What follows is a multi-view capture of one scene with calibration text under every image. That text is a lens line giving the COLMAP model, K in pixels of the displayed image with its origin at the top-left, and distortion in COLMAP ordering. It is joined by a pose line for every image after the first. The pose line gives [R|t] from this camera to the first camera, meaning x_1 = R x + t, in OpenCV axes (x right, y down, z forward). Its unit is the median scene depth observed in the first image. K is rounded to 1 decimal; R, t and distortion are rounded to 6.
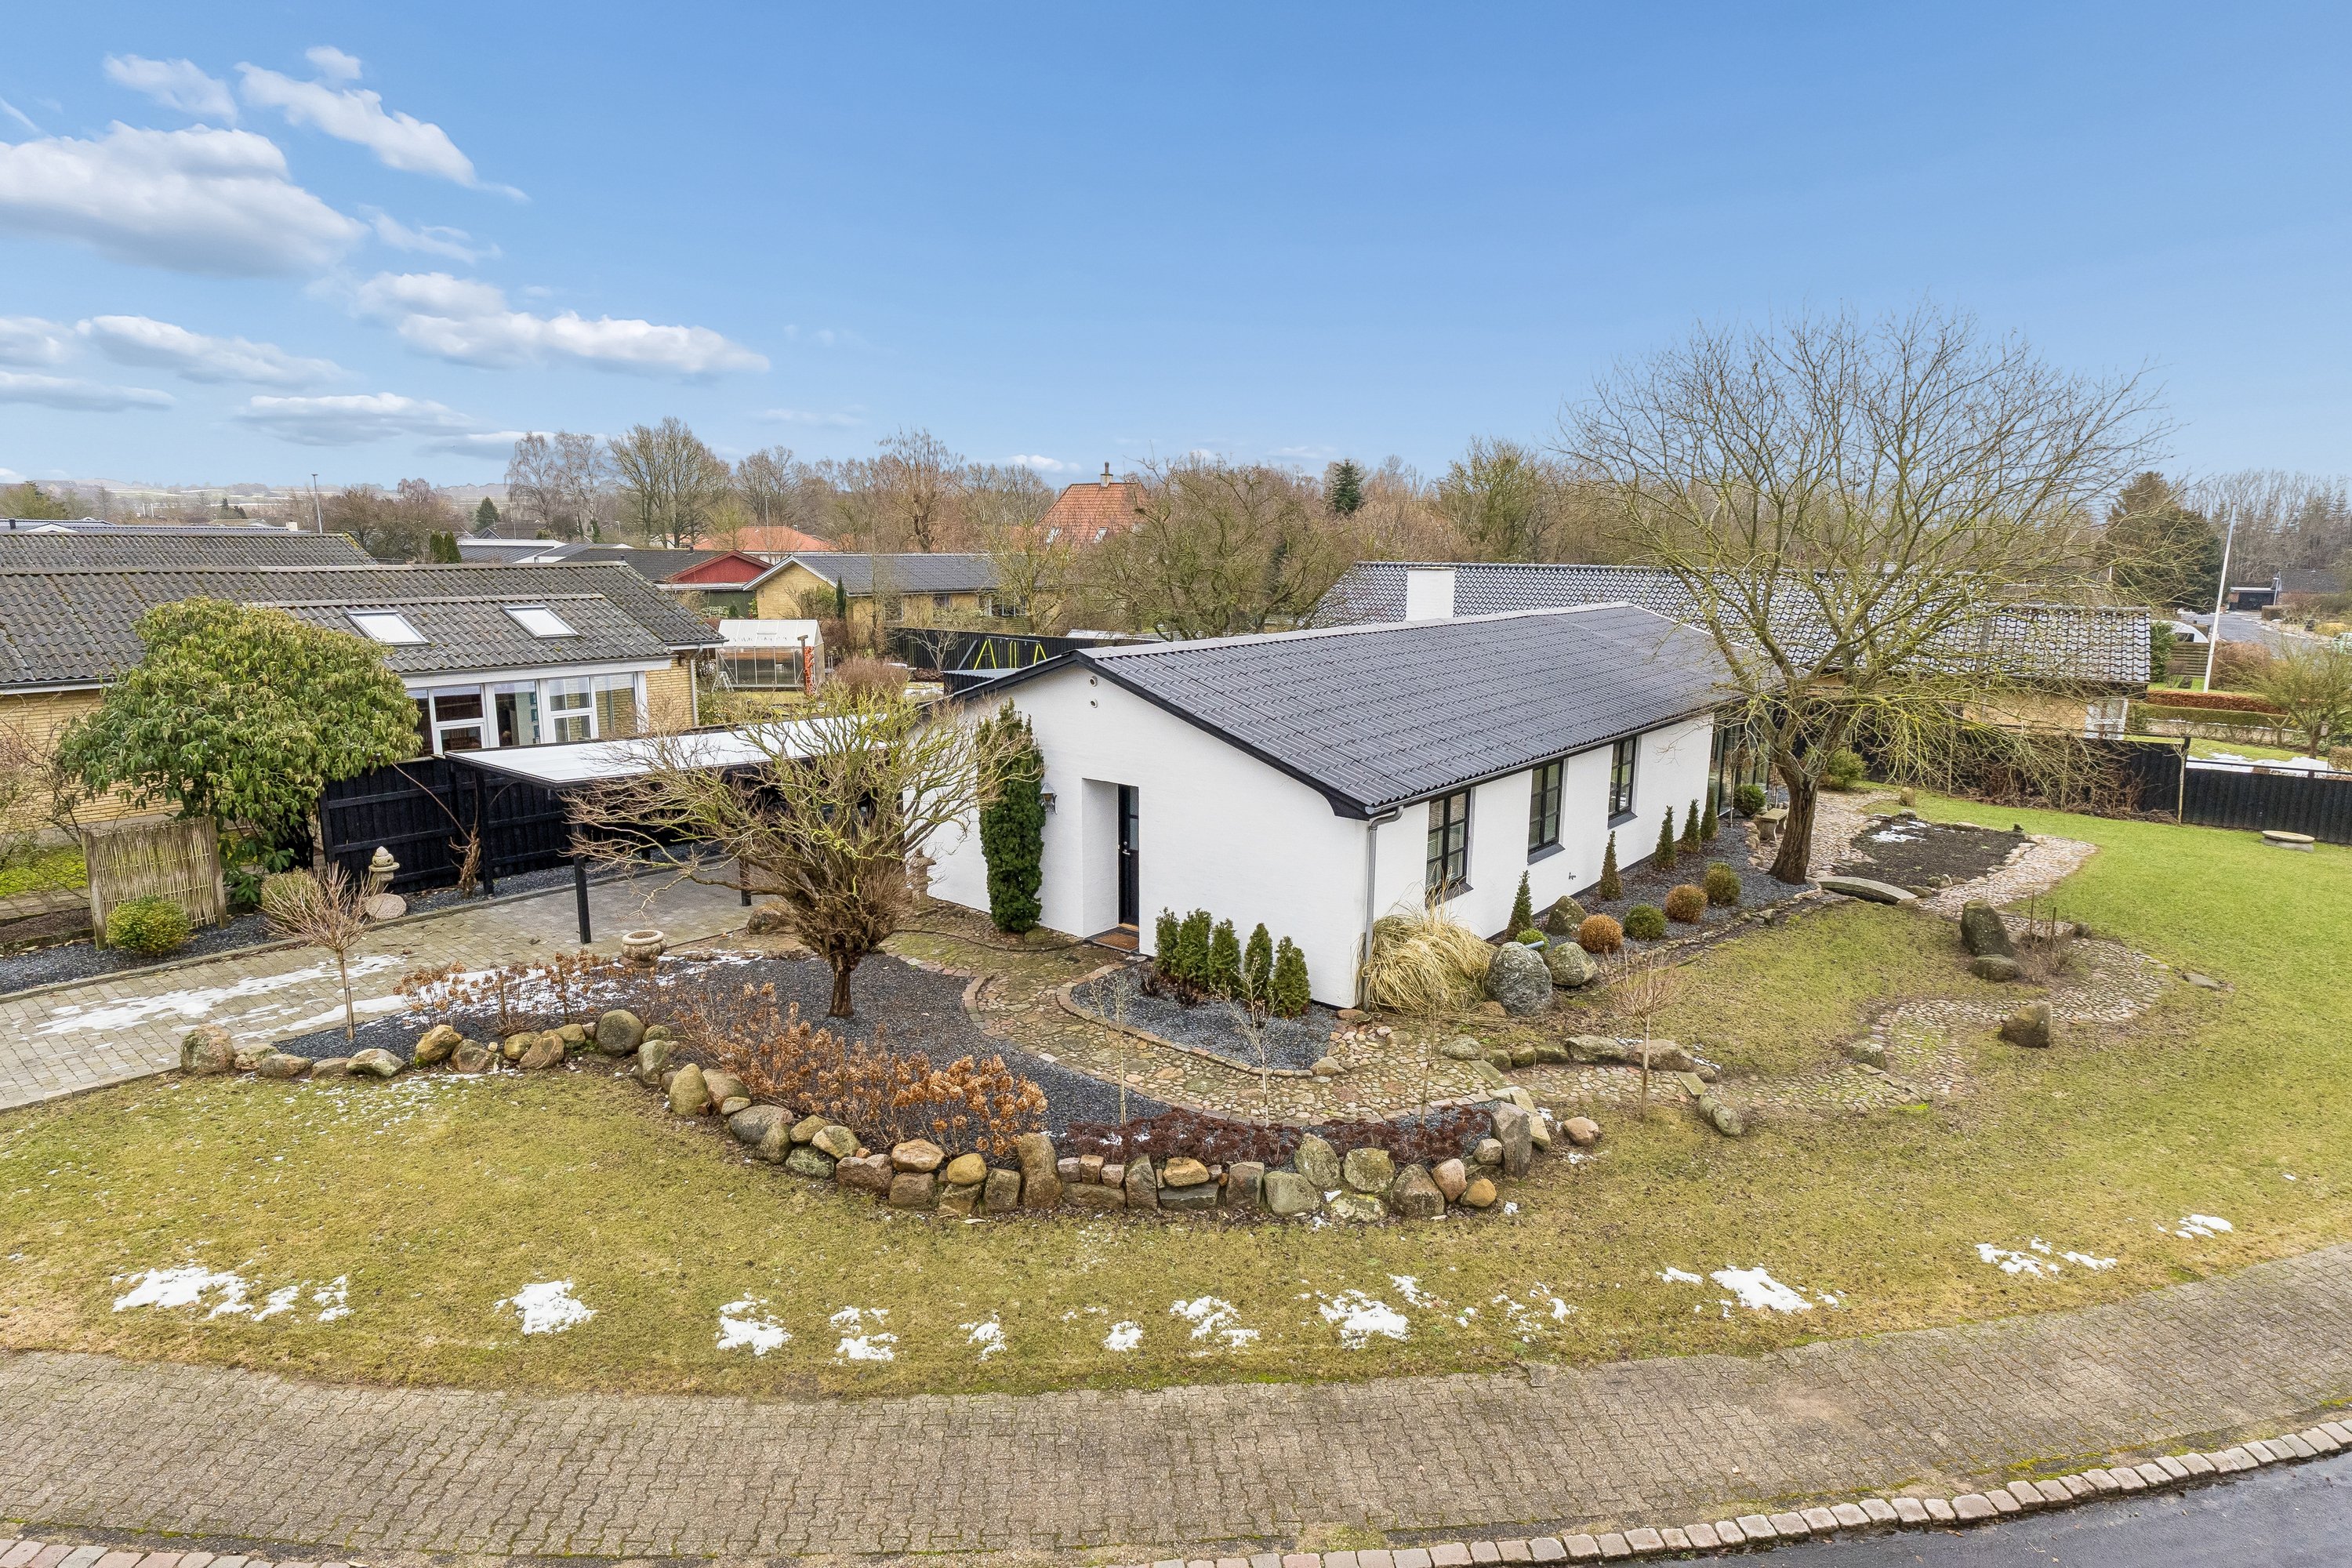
lens RADIAL K [[1188.5, 0, 1184.0], [0, 1188.5, 789.5], [0, 0, 1]] dist [-0.001466, -0.000825]
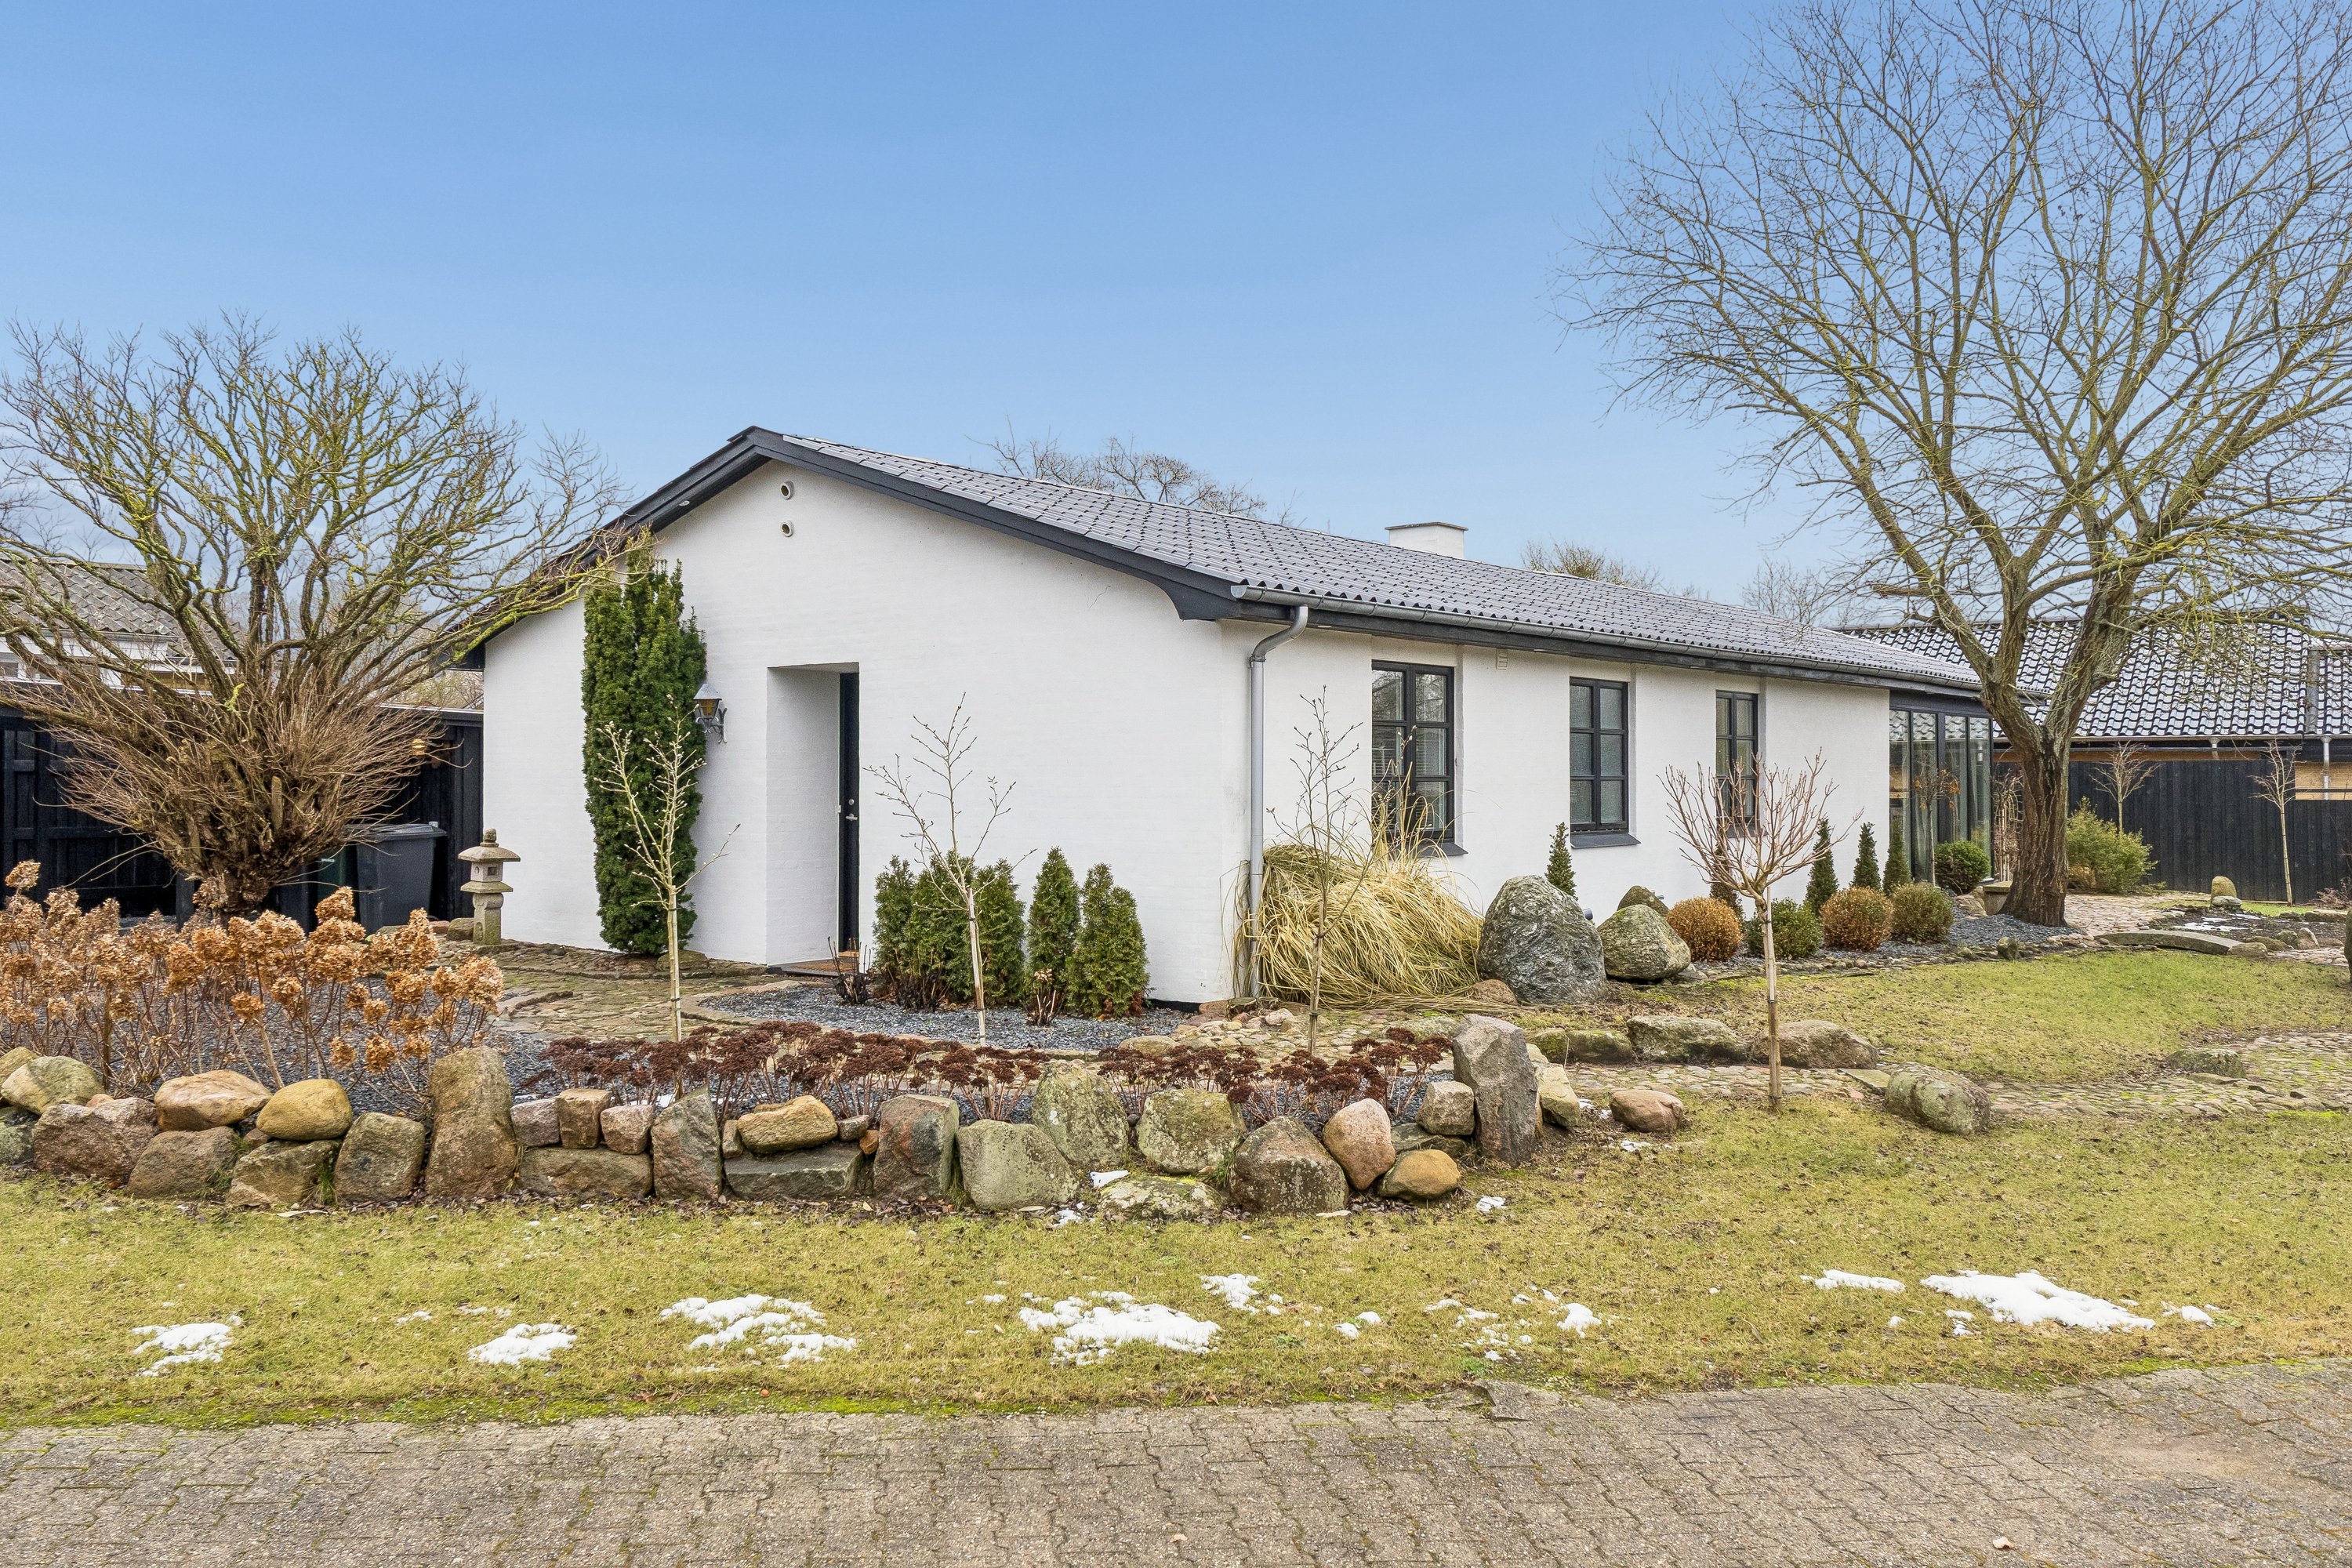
lens RADIAL K [[1769.6, 0, 1168.9], [0, 1769.6, 778.4], [0, 0, 1]] dist [0.001769, 0.005061]
pose [[0.999773, -0.005852, 0.020500, 0.135427], [0.009731, 0.980841, -0.194565, 0.322476], [-0.018969, 0.194720, 0.980675, 0.289062]]
